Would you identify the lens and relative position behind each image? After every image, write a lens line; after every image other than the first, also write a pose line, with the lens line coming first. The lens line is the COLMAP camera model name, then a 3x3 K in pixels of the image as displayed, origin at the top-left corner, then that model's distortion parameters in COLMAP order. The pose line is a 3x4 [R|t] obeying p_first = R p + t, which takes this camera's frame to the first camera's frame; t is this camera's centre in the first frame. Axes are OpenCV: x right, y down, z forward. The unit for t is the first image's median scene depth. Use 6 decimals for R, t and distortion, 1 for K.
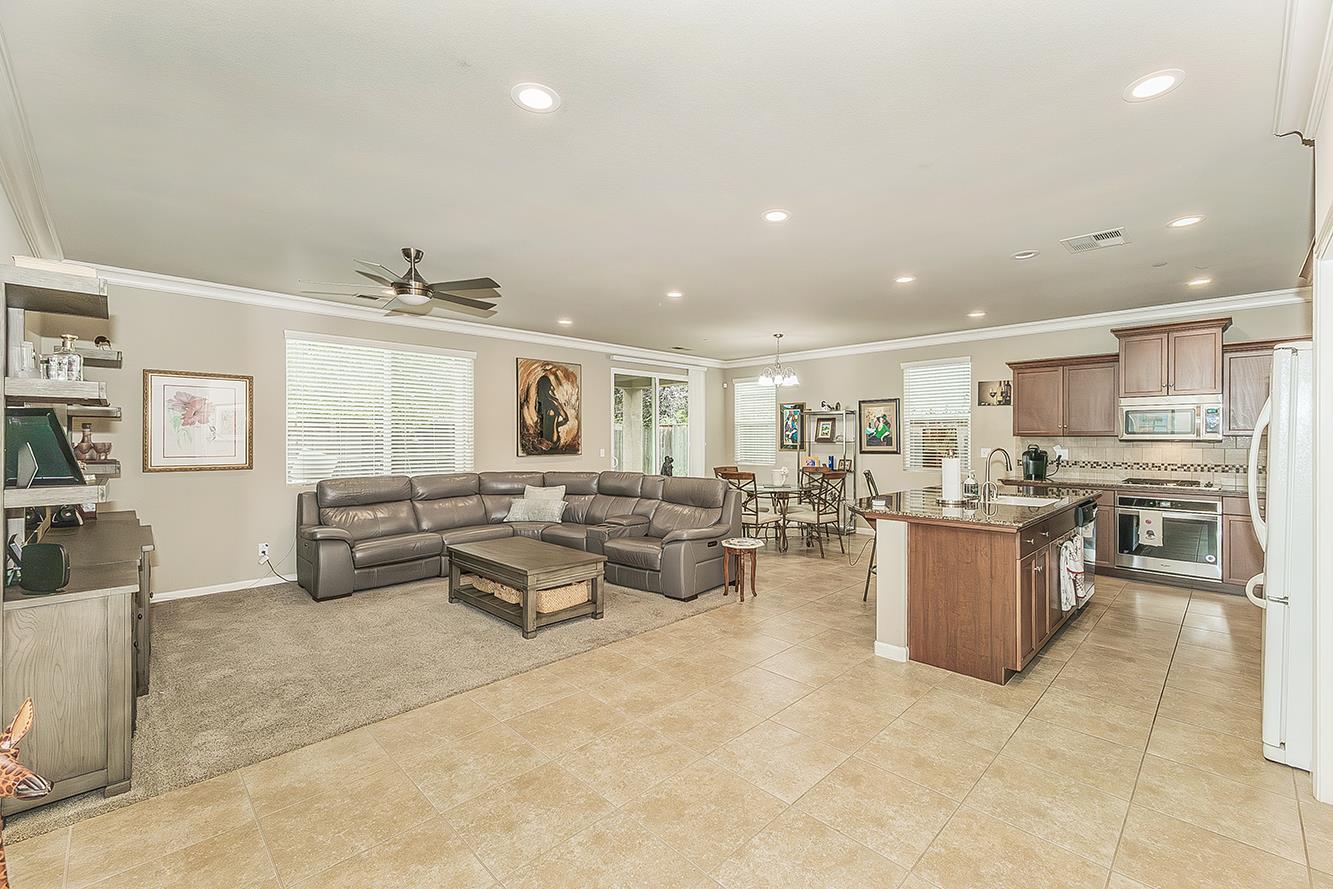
lens RADIAL K [[557.7, 0, 714.4], [0, 557.7, 433.4], [0, 0, 1]] dist [0.001359, 0.000752]
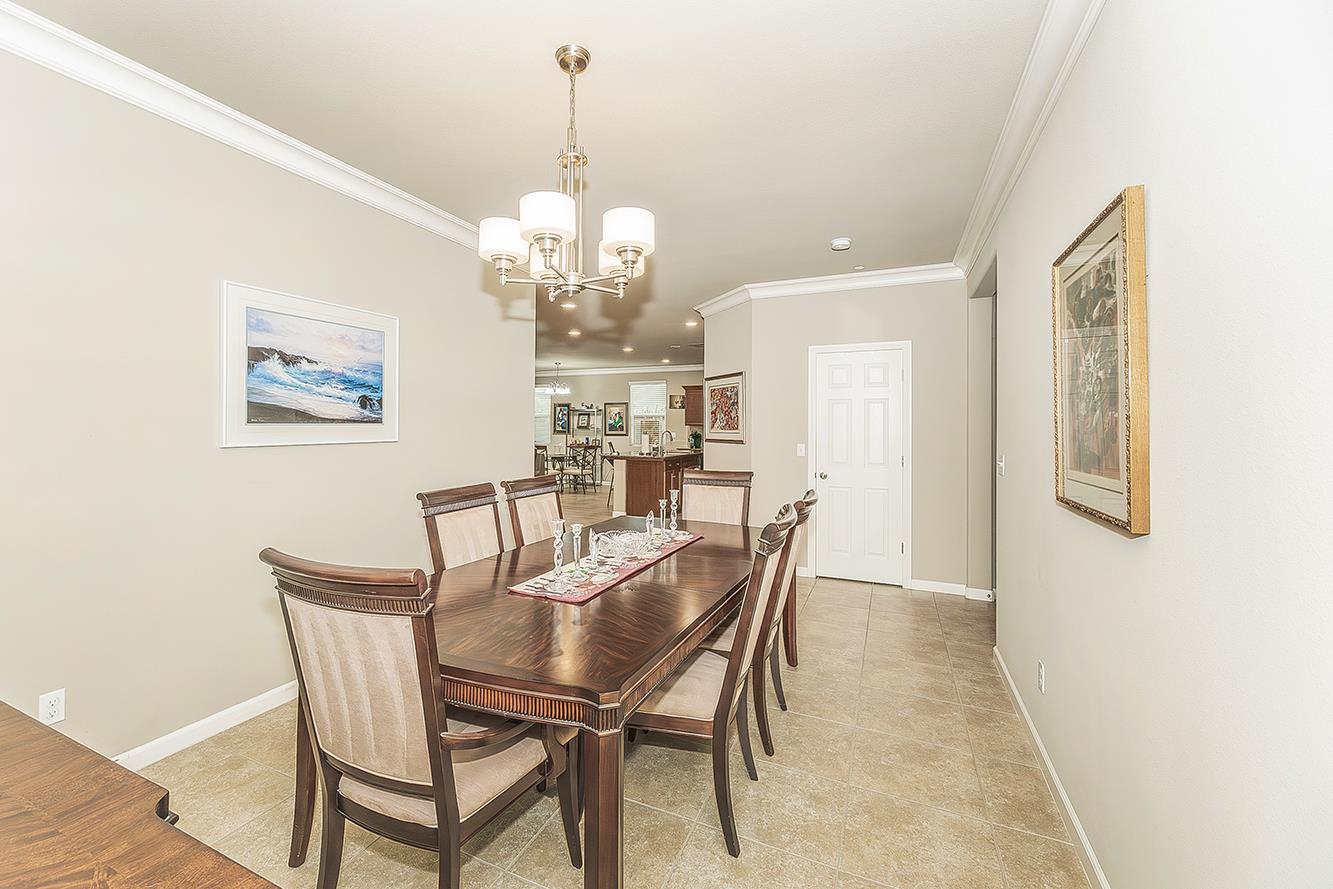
lens RADIAL K [[557.7, 0, 634.5], [0, 557.7, 428.3], [0, 0, 1]] dist [0.001359, 0.000752]
pose [[0.950686, 0.004331, 0.310124, -0.176046], [-0.007988, 0.999913, 0.010522, -0.003556], [-0.310052, -0.012480, 0.950638, -0.624875]]
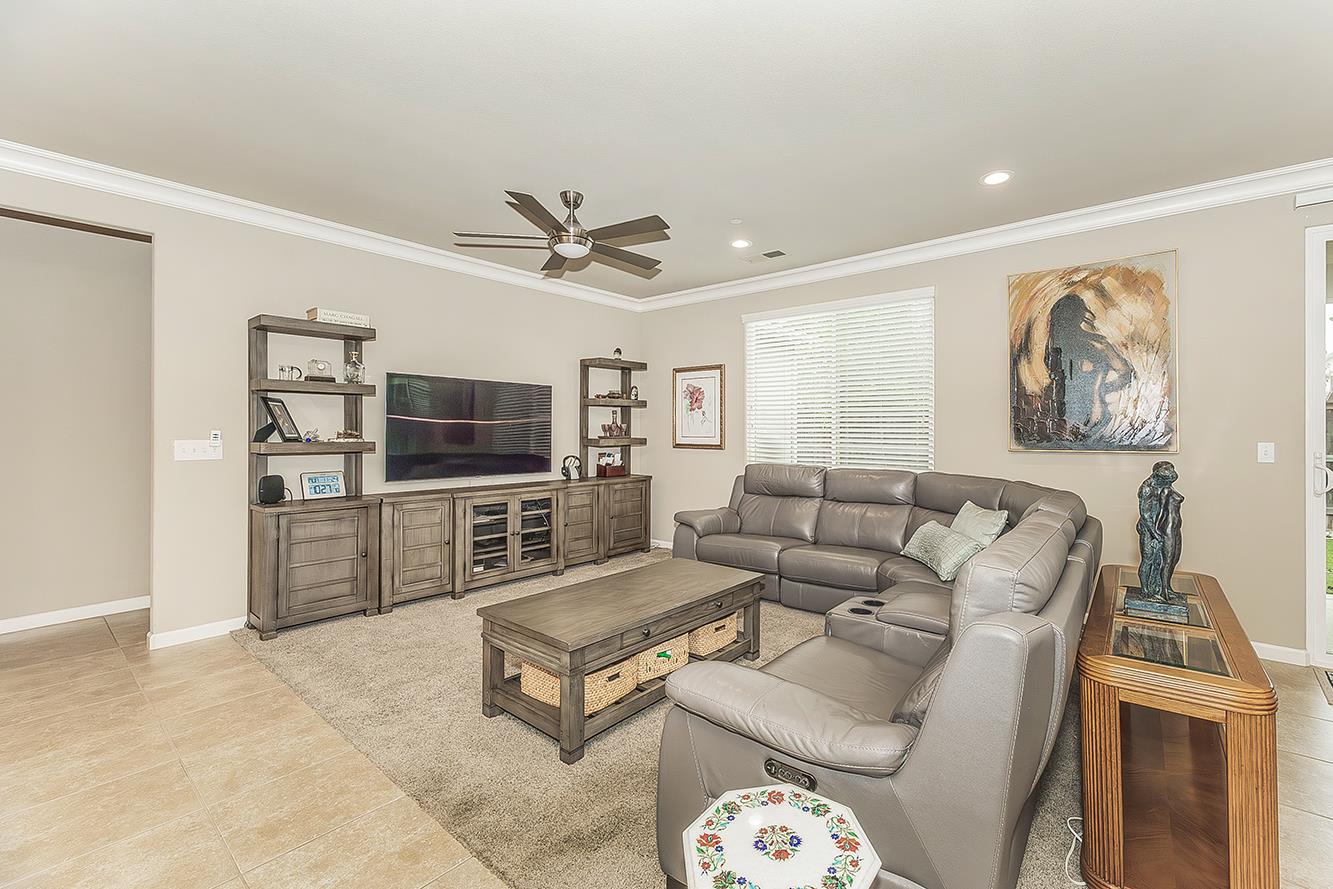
lens RADIAL K [[557.7, 0, 723.4], [0, 557.7, 427.4], [0, 0, 1]] dist [0.001359, 0.000752]
pose [[0.084664, -0.004393, -0.996400, 0.178295], [0.005817, 0.999975, -0.003915, 0.017864], [0.996393, -0.005465, 0.084688, 0.631744]]
